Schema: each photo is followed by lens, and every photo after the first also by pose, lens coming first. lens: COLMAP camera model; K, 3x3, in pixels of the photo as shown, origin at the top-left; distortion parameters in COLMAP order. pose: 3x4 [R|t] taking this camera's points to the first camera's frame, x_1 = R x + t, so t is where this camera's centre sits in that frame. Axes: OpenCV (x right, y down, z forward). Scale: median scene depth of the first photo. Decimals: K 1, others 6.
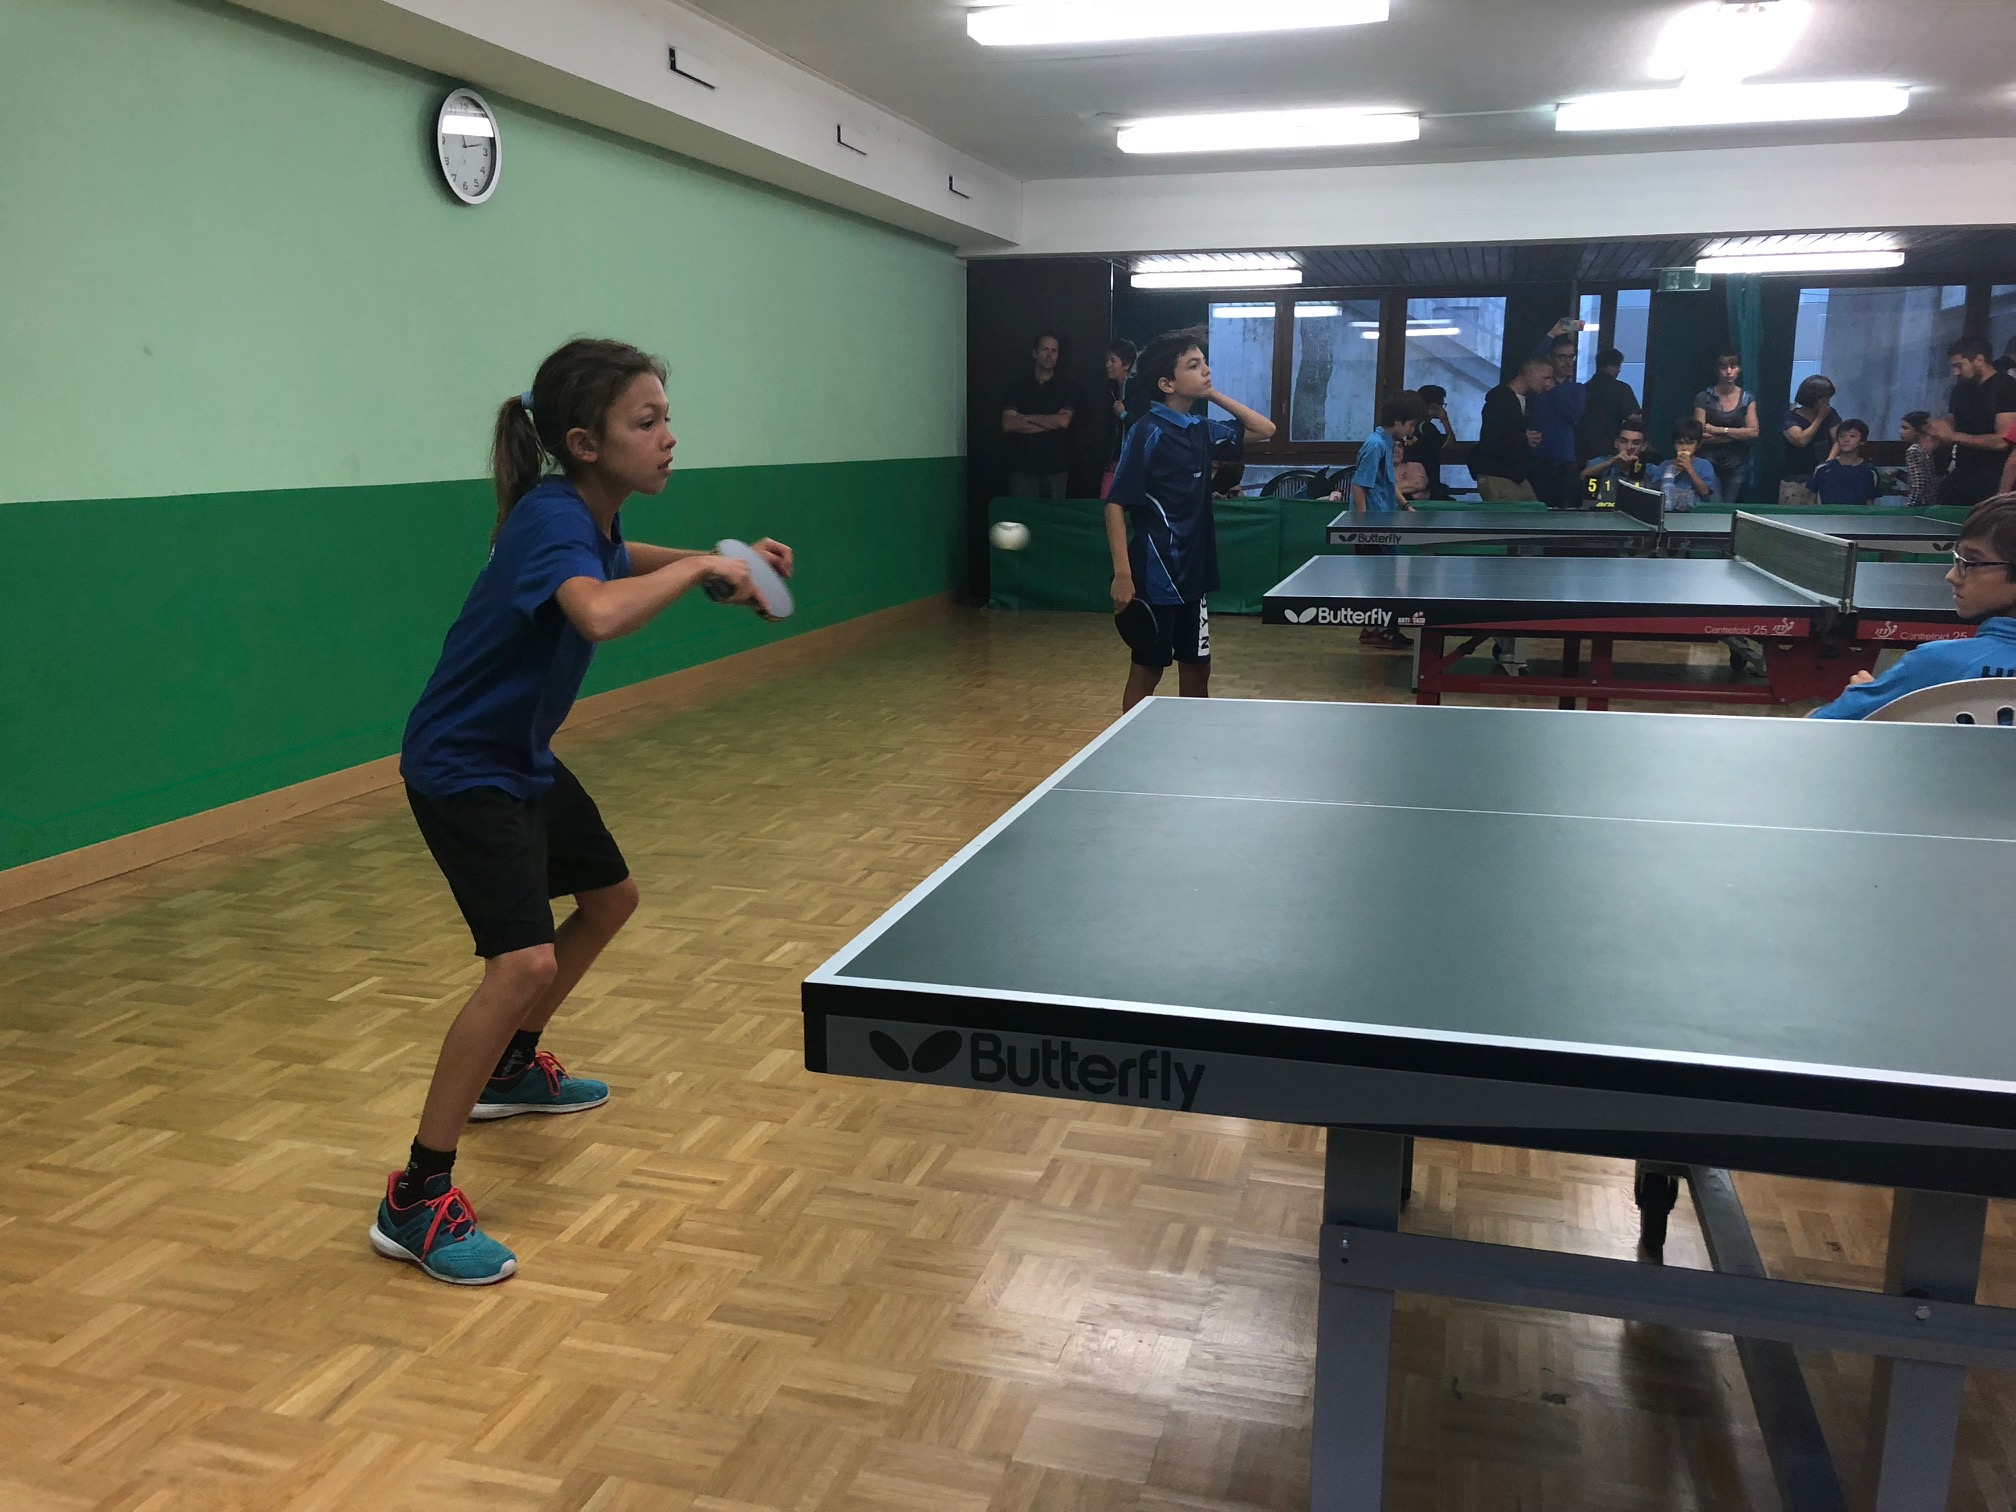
lens RADIAL K [[1649.1, 0, 1008.0], [0, 1649.1, 756.0], [0, 0, 1]] dist [0.002770, 0.002900]
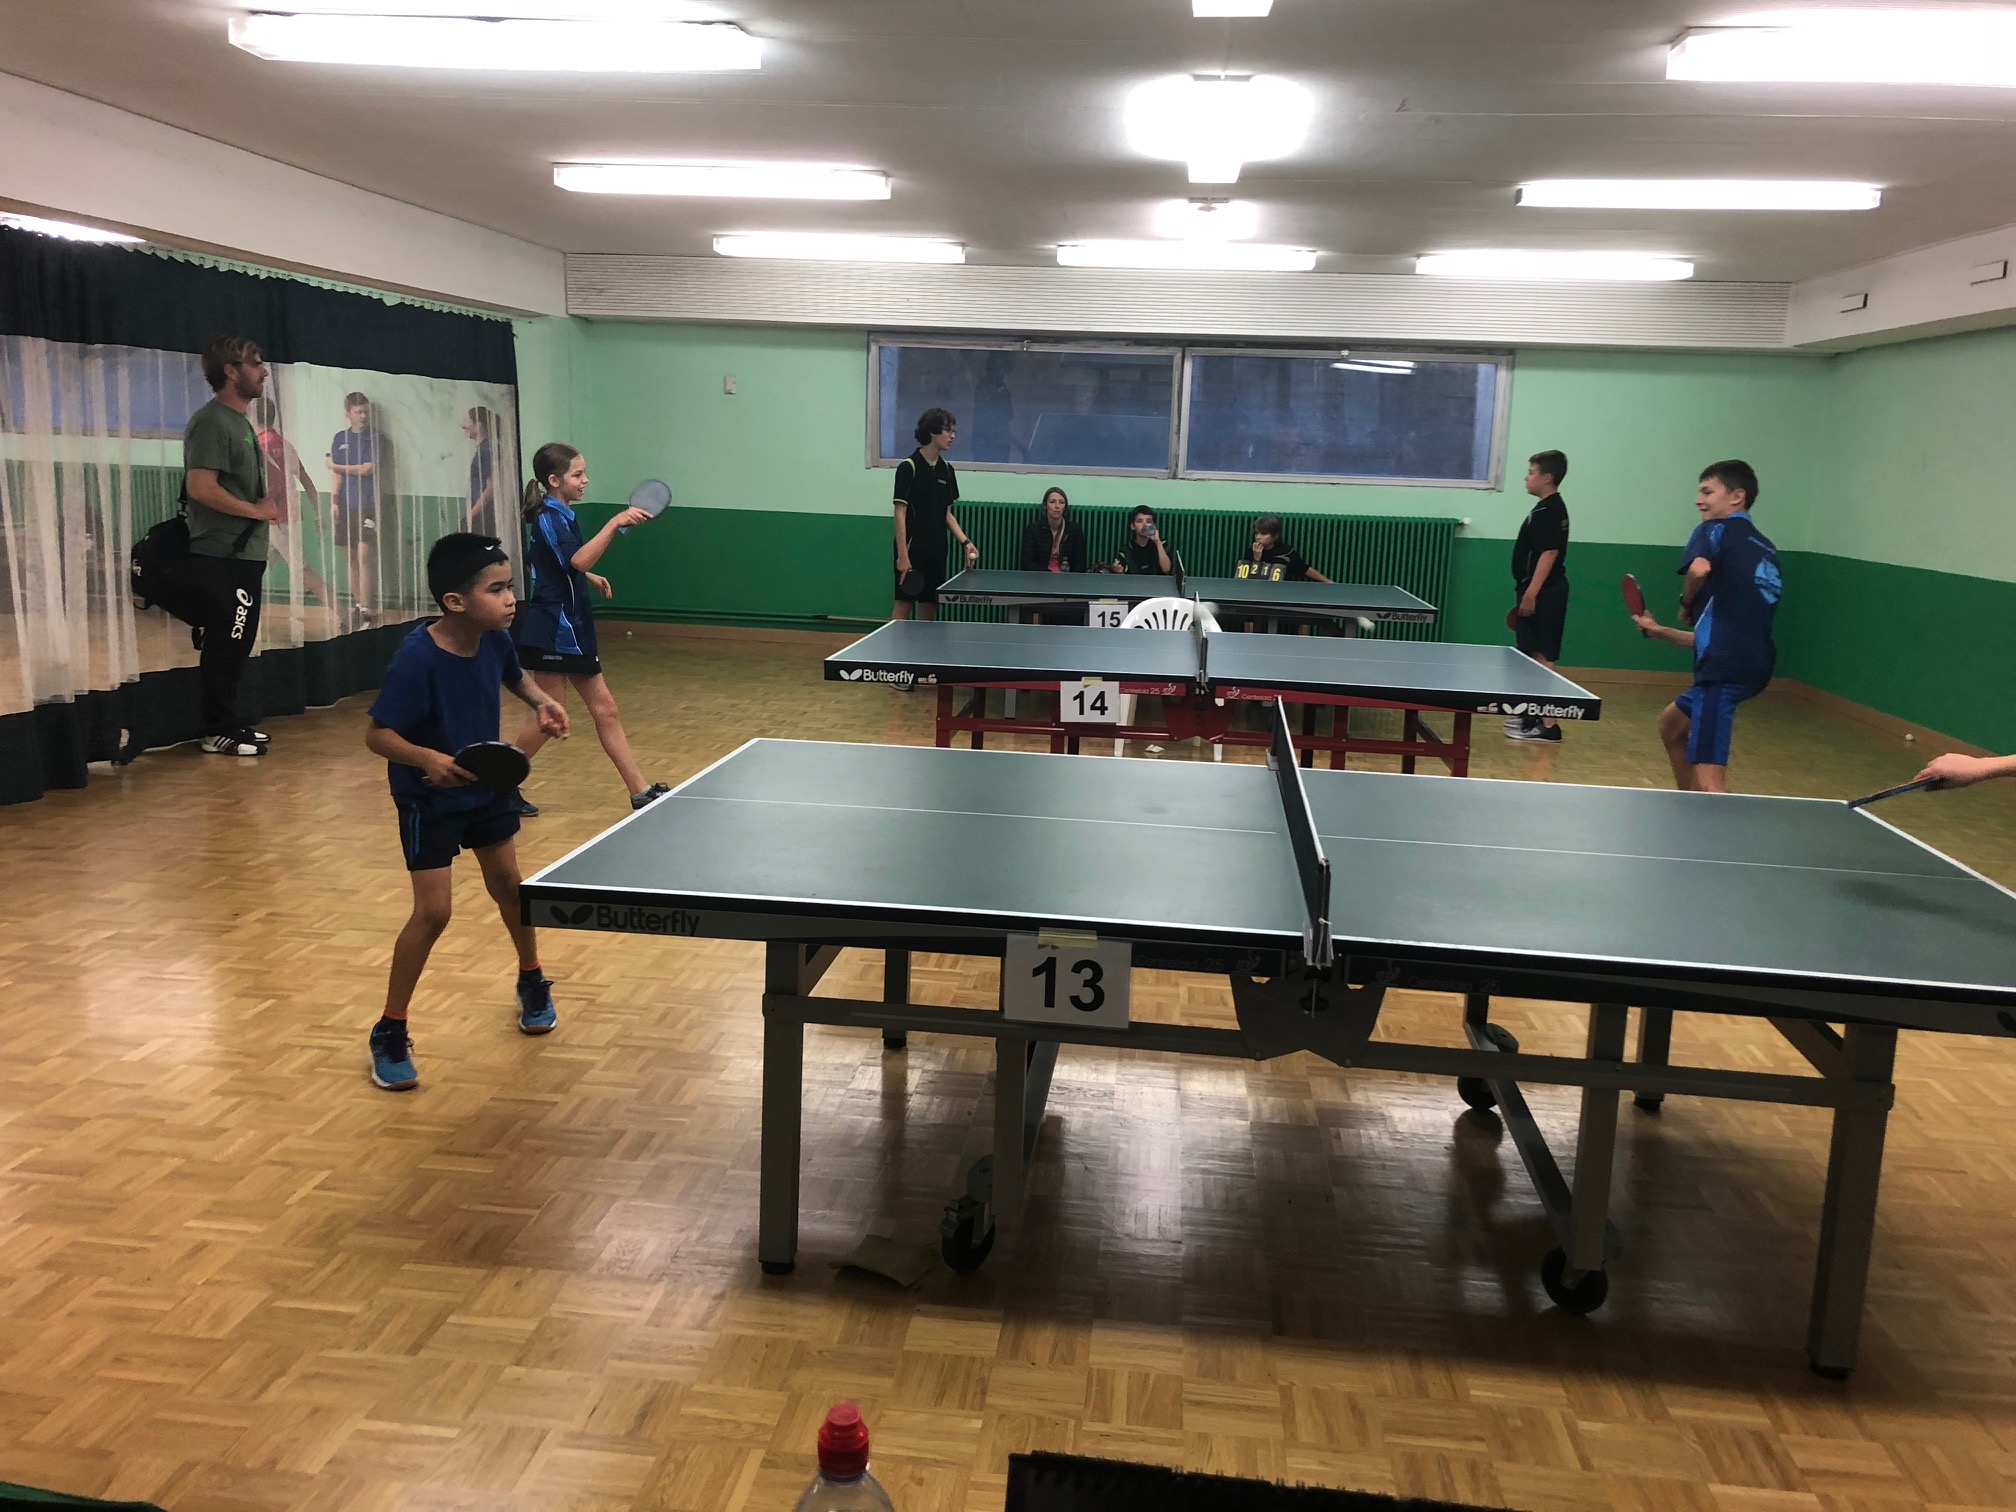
lens RADIAL K [[1649.1, 0, 1008.0], [0, 1649.1, 756.0], [0, 0, 1]] dist [0.002770, 0.002900]
pose [[0.979307, 0.005829, 0.202296, 0.070150], [-0.005096, 0.999978, -0.004145, -0.031374], [-0.202316, 0.003028, 0.979316, -1.334915]]
